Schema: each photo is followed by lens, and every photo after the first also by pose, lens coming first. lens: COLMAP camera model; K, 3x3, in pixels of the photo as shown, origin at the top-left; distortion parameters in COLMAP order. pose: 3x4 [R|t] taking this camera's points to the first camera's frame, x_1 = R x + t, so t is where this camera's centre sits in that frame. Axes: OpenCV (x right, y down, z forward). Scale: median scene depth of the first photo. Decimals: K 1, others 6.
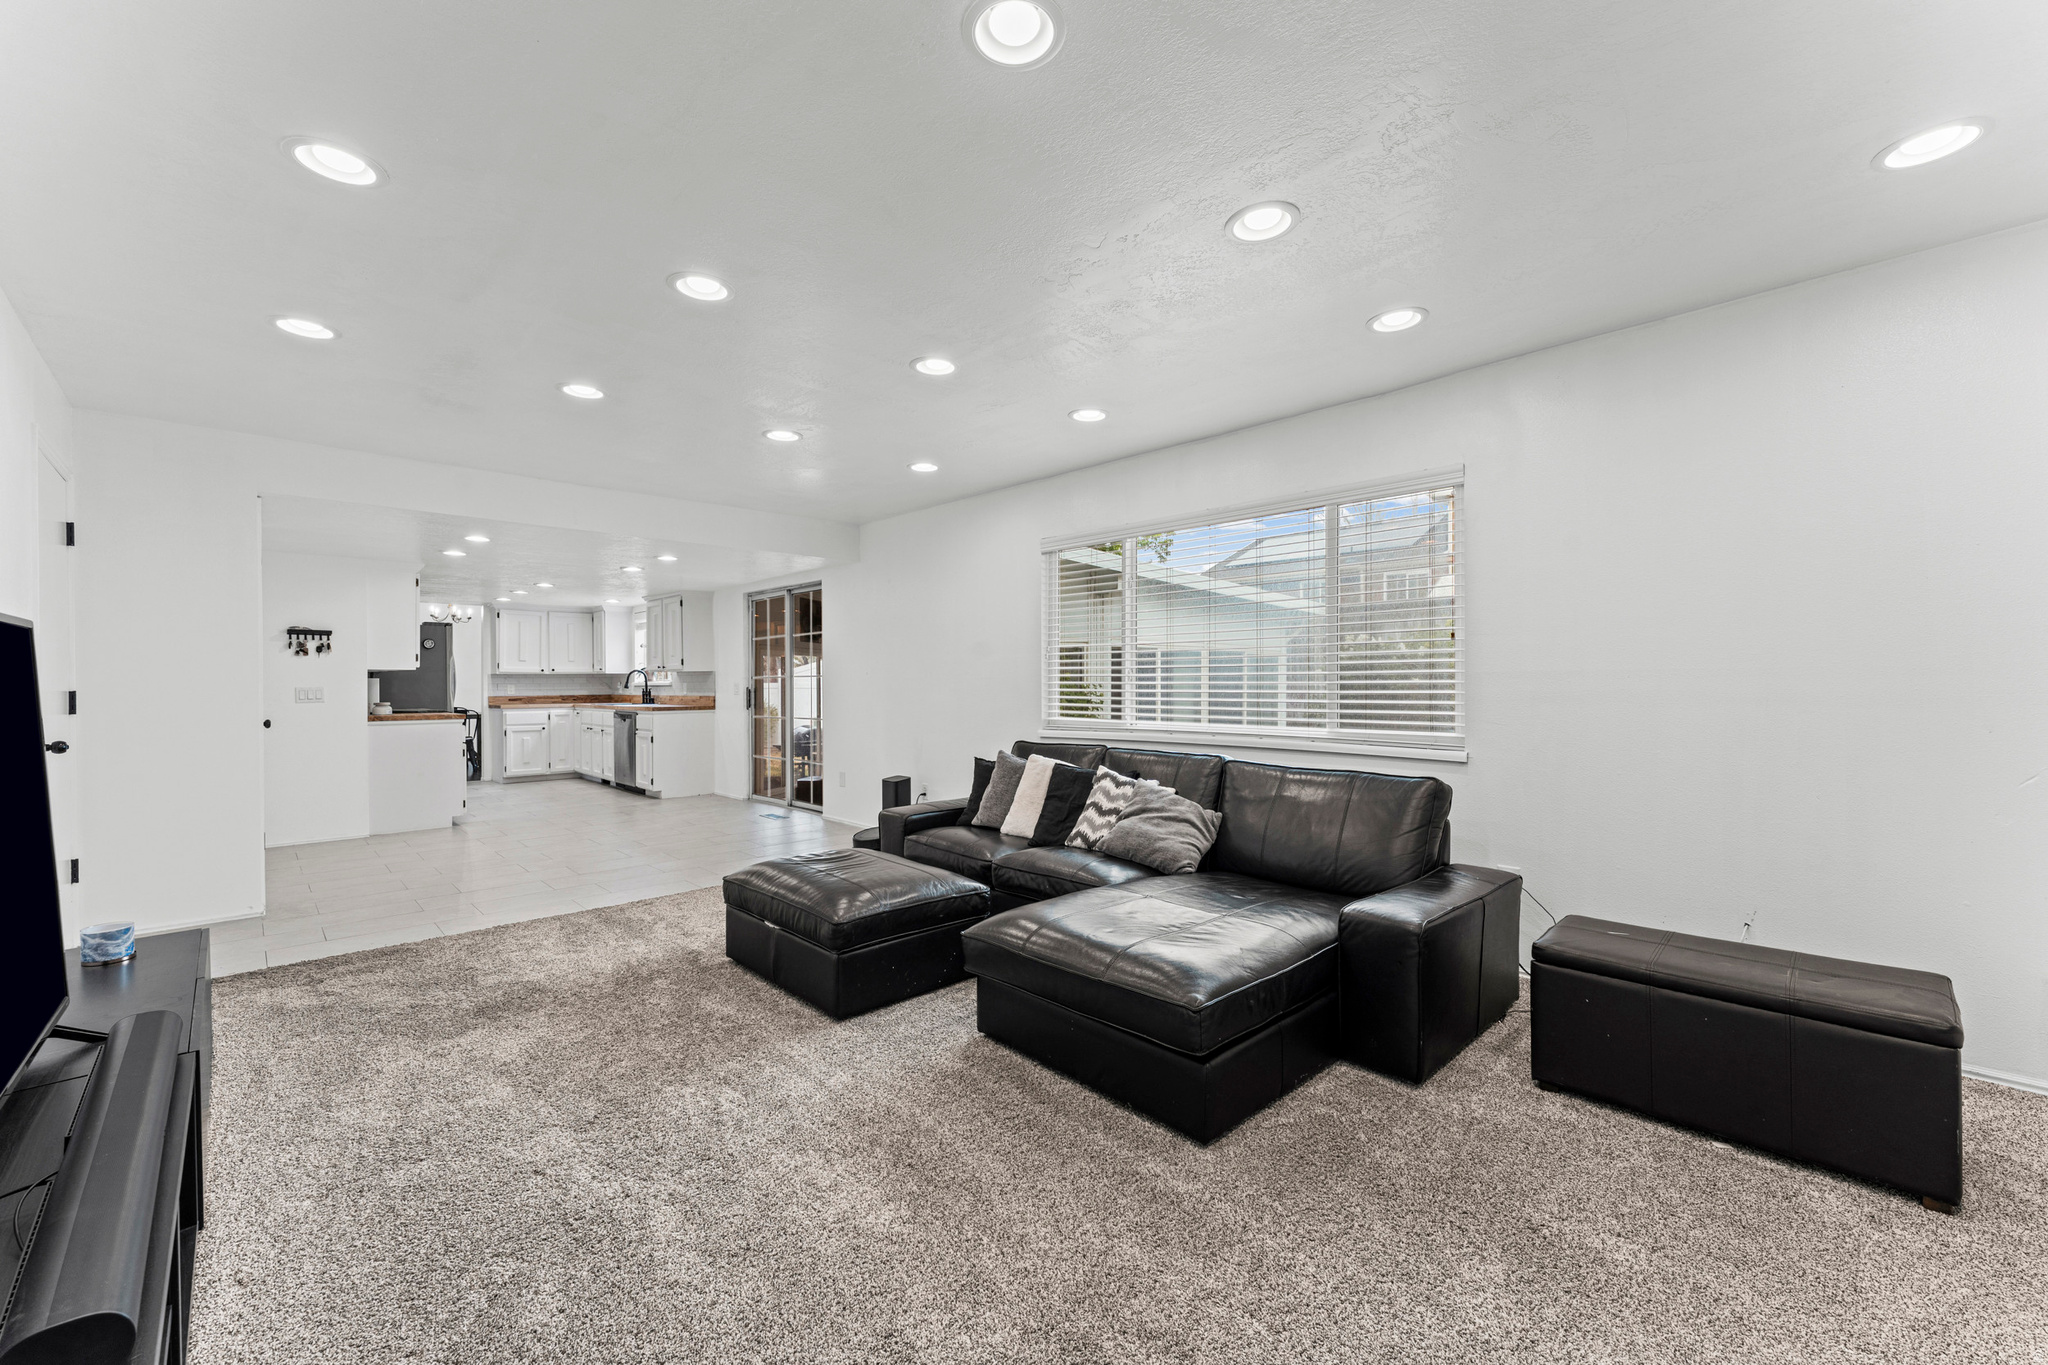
lens RADIAL K [[821.4, 0, 1036.3], [0, 821.4, 684.7], [0, 0, 1]] dist [0.000543, -0.001756]
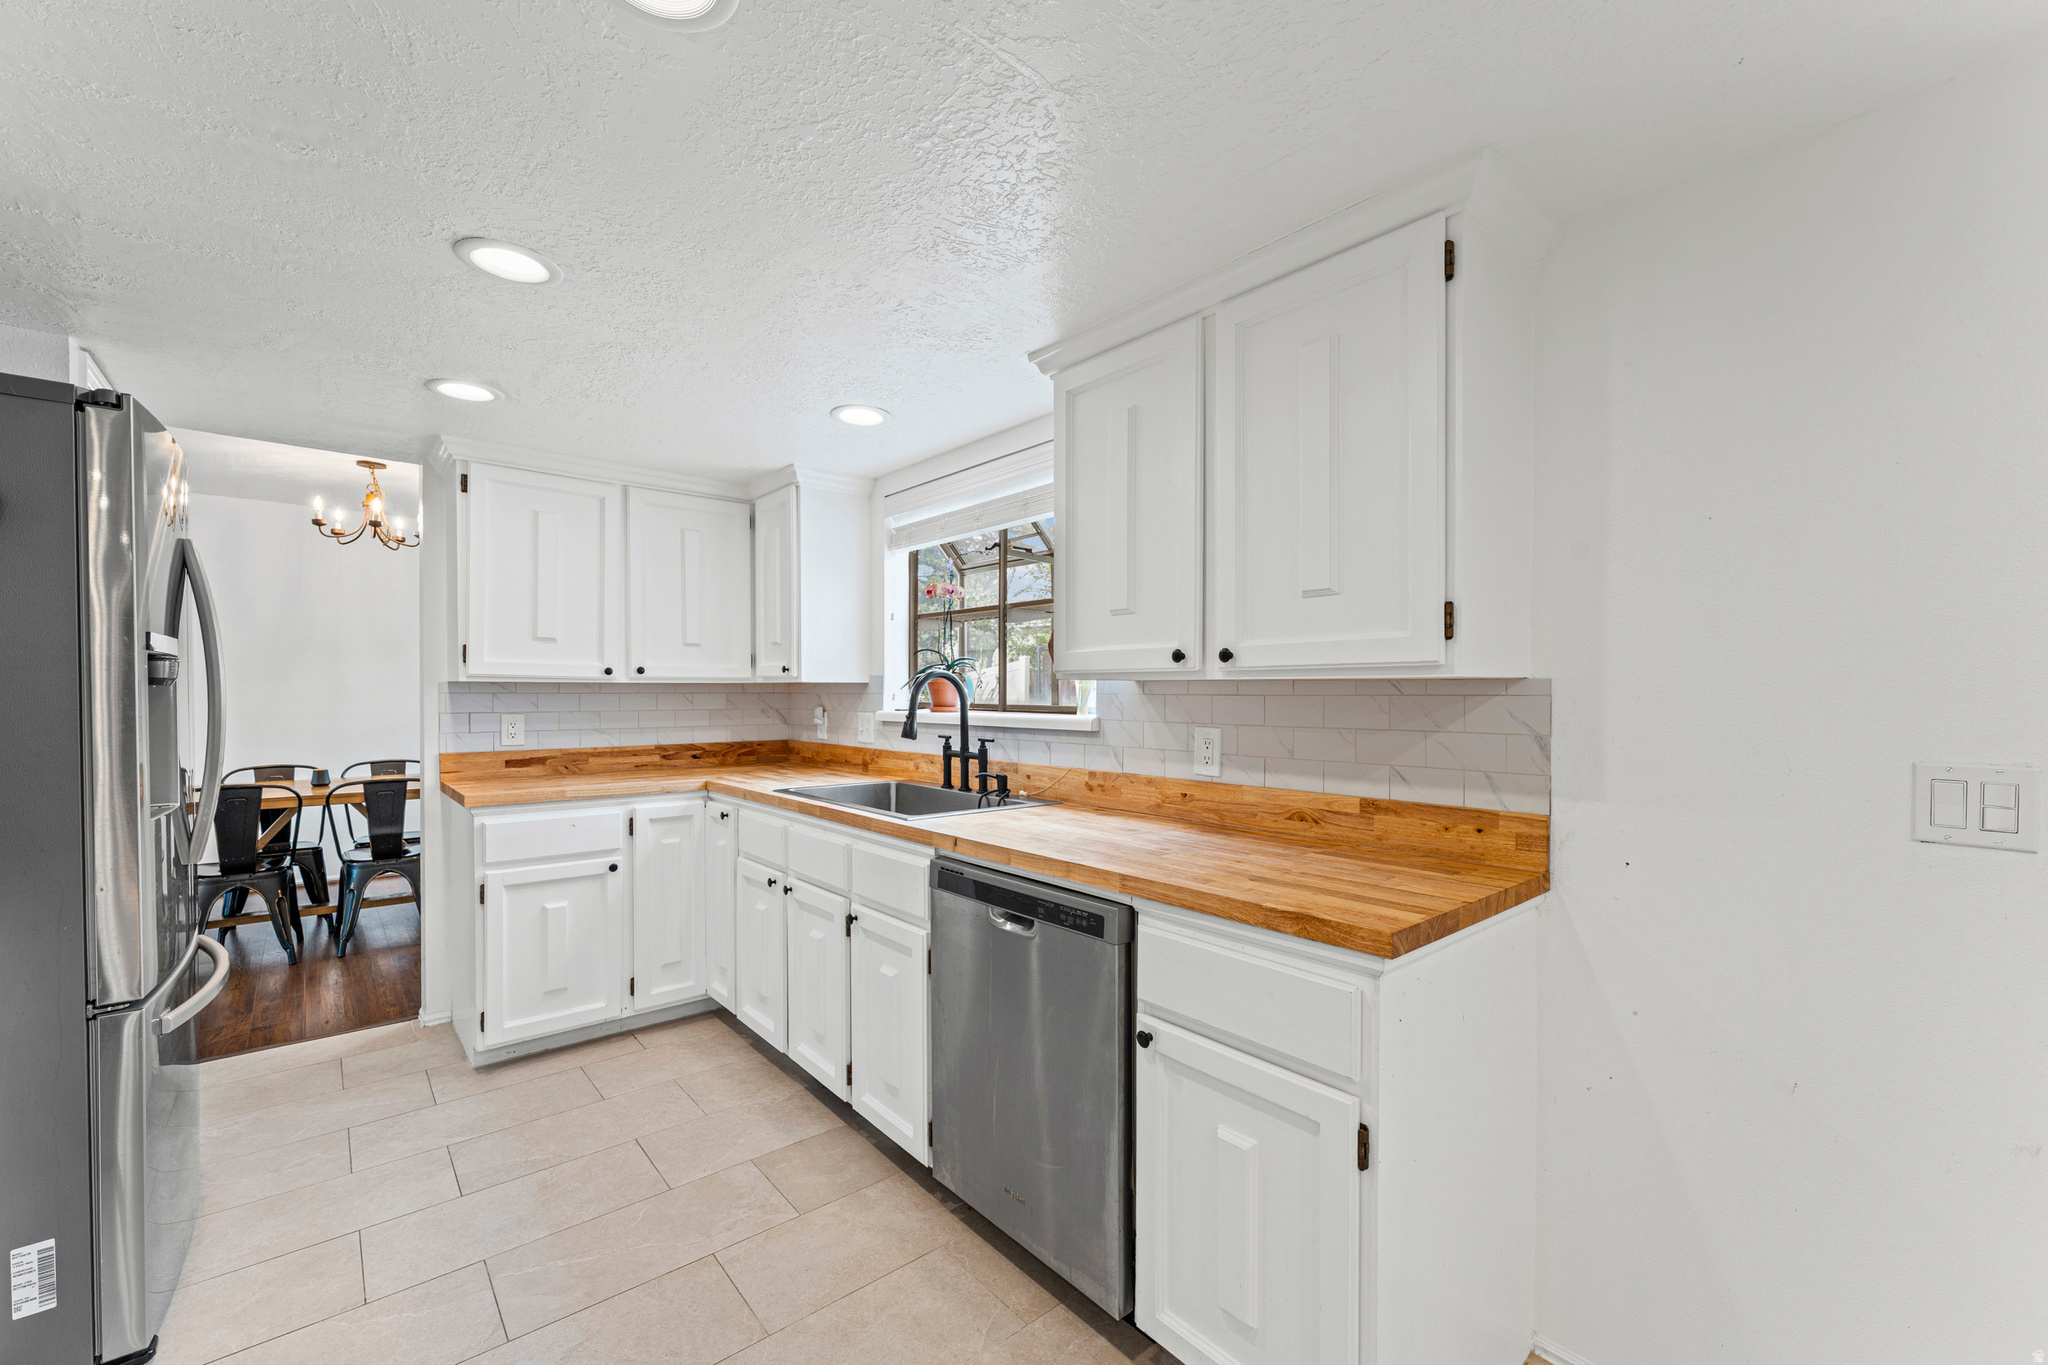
lens RADIAL K [[821.4, 0, 1011.1], [0, 821.4, 706.7], [0, 0, 1]] dist [0.000543, -0.001756]
pose [[0.997973, 0.010429, -0.062781, -0.427427], [-0.009580, 0.999859, 0.013811, -0.009646], [0.062916, -0.013181, 0.997932, 0.696153]]
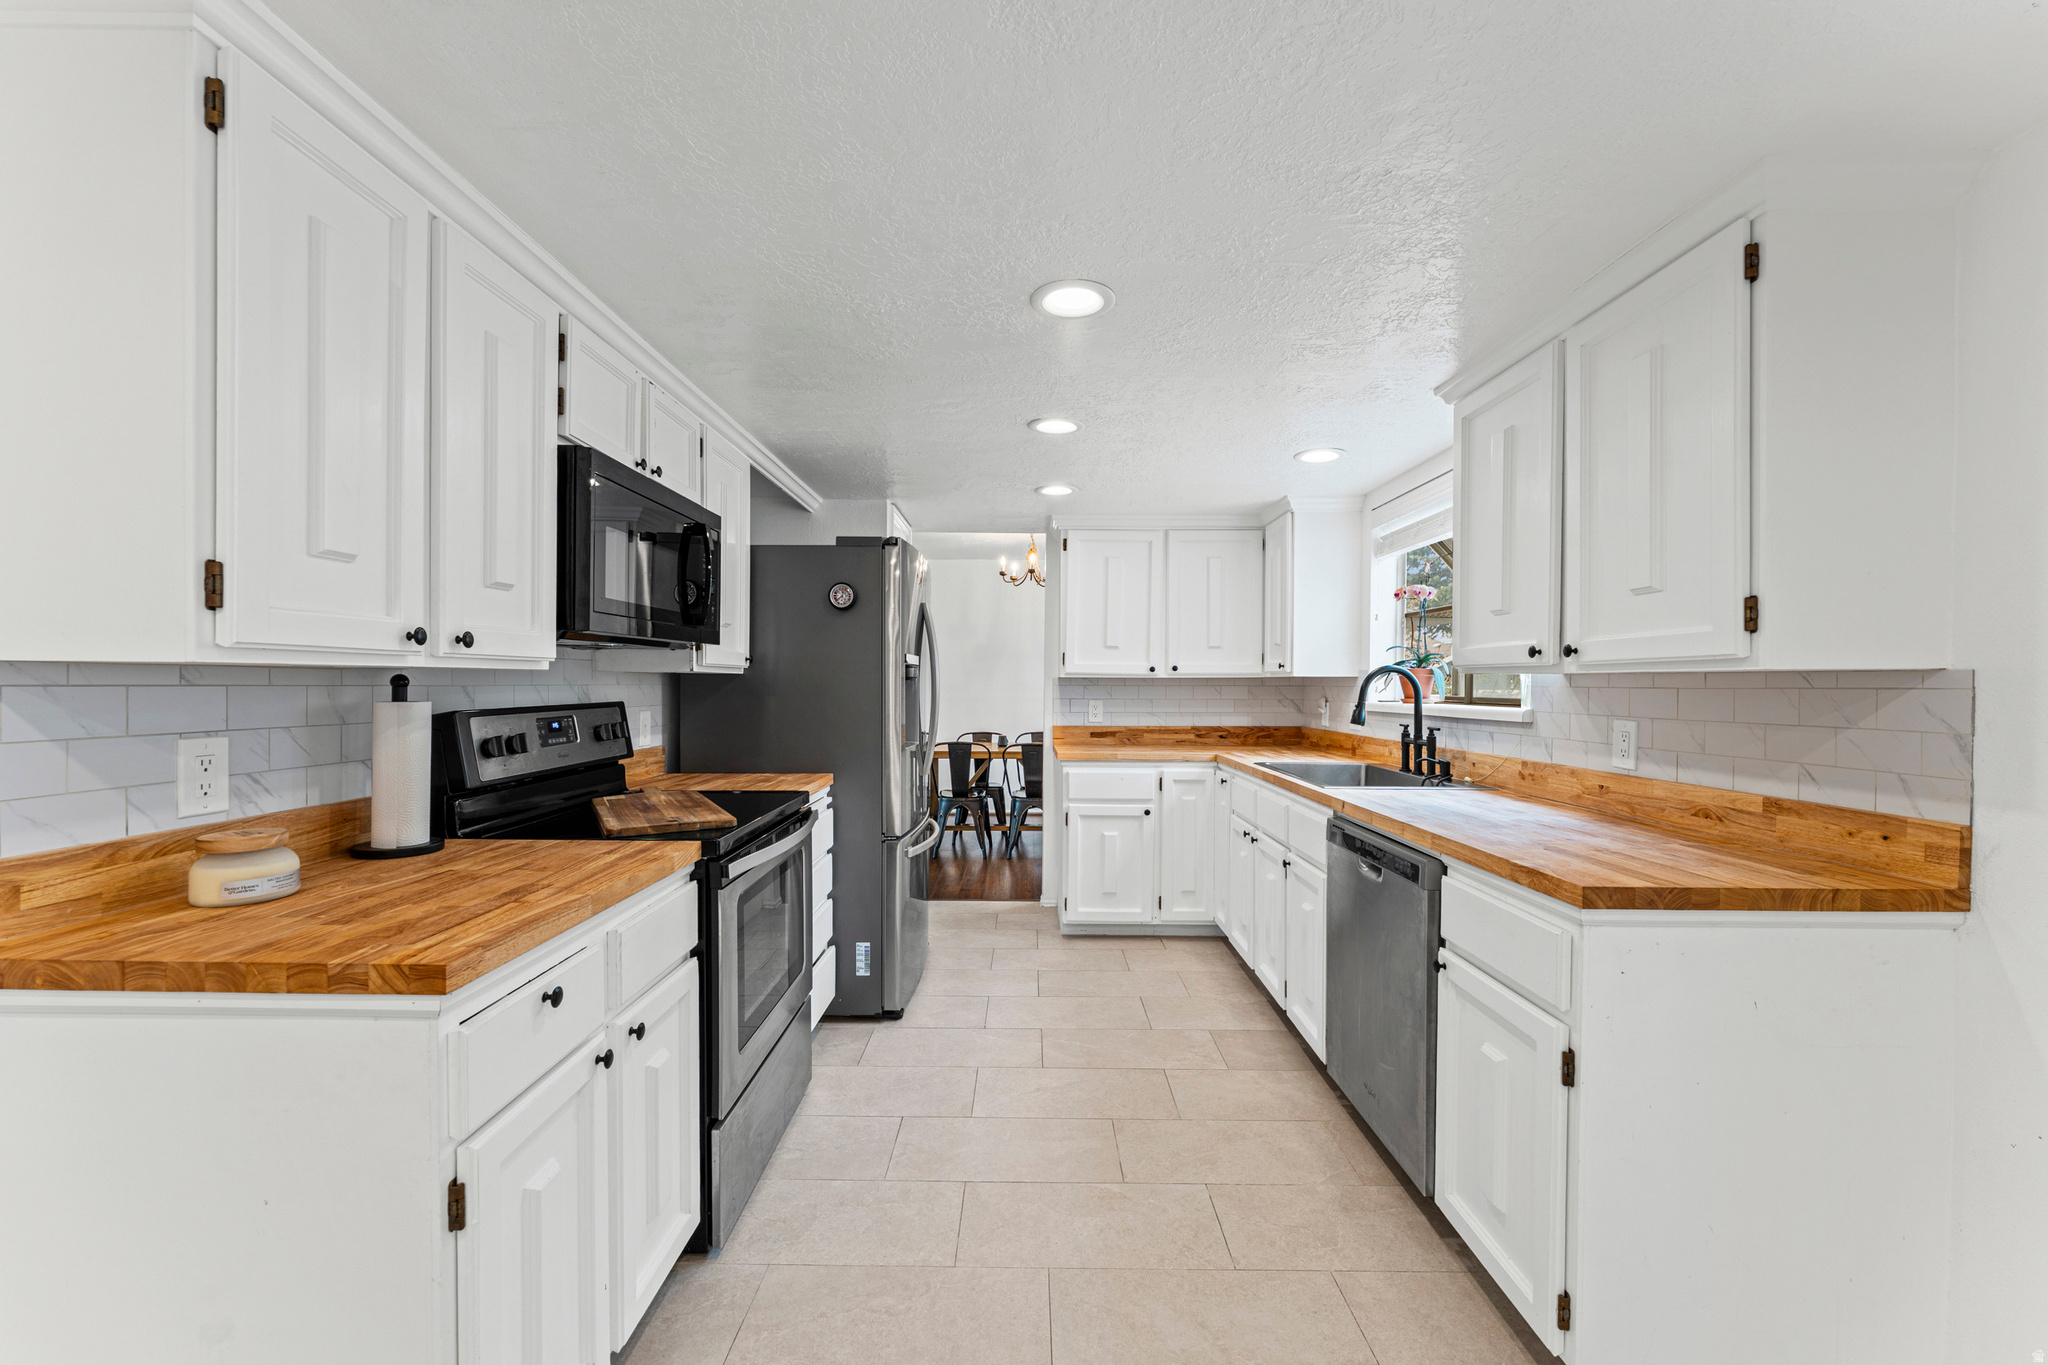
lens RADIAL K [[821.4, 0, 1023.4], [0, 821.4, 696.2], [0, 0, 1]] dist [0.000543, -0.001756]
pose [[0.714115, 0.020083, -0.699740, -0.352212], [-0.011619, 0.999791, 0.016837, -0.009830], [0.699931, -0.003893, 0.714199, 0.650721]]
